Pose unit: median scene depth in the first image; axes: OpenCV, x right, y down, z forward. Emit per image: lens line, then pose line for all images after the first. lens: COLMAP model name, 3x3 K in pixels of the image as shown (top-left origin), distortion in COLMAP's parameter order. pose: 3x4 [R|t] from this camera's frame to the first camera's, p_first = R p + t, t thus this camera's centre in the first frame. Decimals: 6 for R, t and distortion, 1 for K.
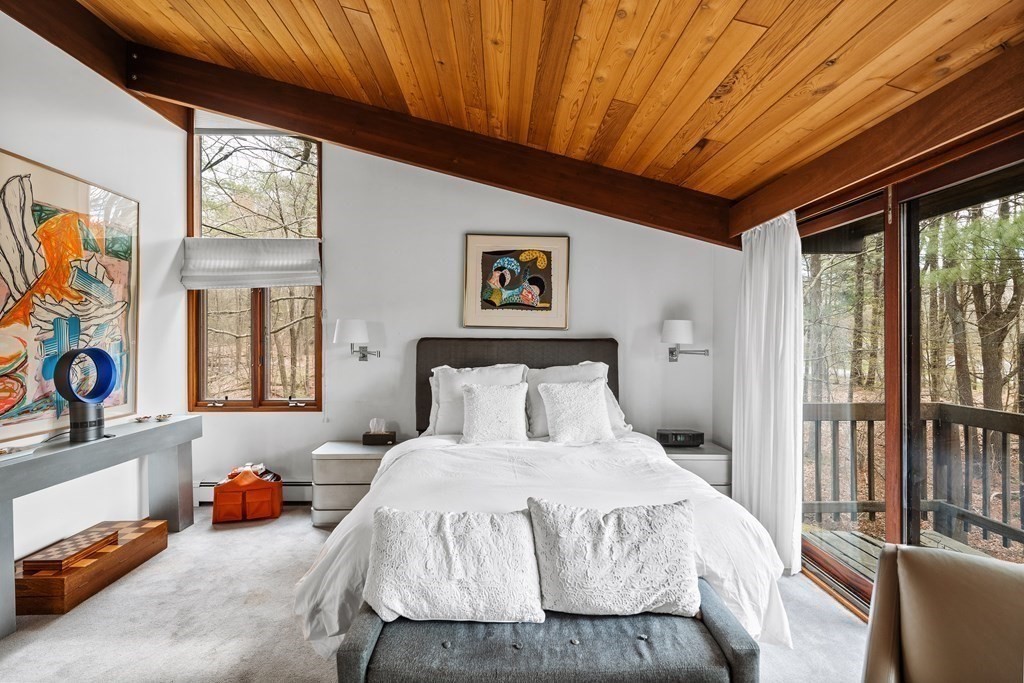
lens RADIAL K [[496.7, 0, 512.0], [0, 496.7, 341.5], [0, 0, 1]] dist [0.000035, -0.001094]
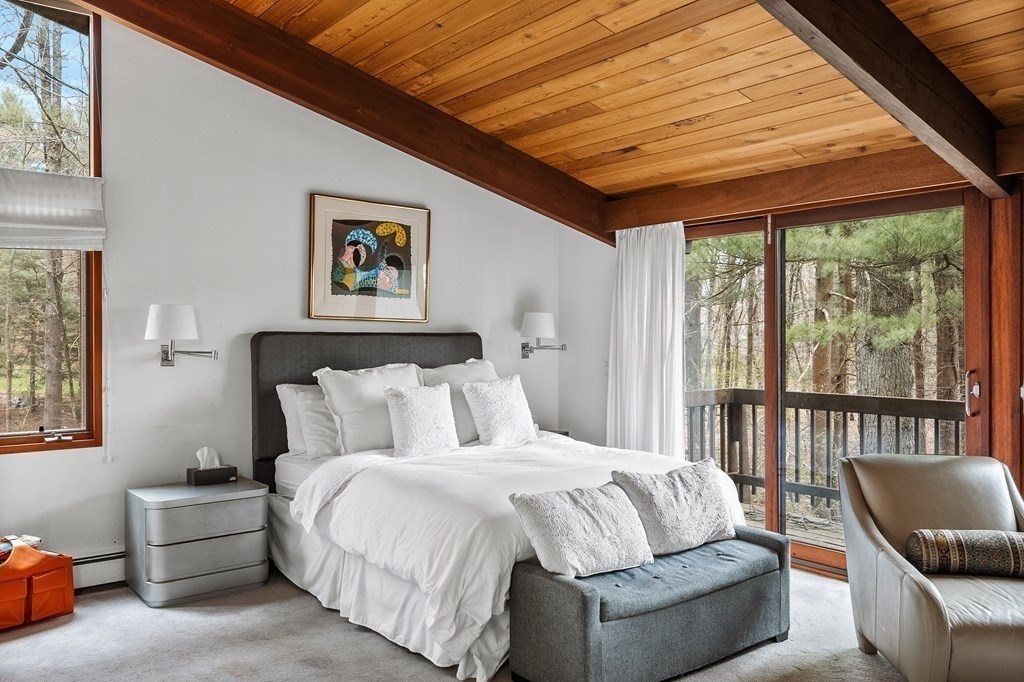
lens RADIAL K [[800.5, 0, 517.7], [0, 800.5, 343.9], [0, 0, 1]] dist [0.000977, 0.001527]
pose [[0.796308, -0.009285, 0.604820, -0.595501], [0.006001, 0.999954, 0.007451, 0.003610], [-0.604862, -0.002304, 0.796327, -0.157741]]
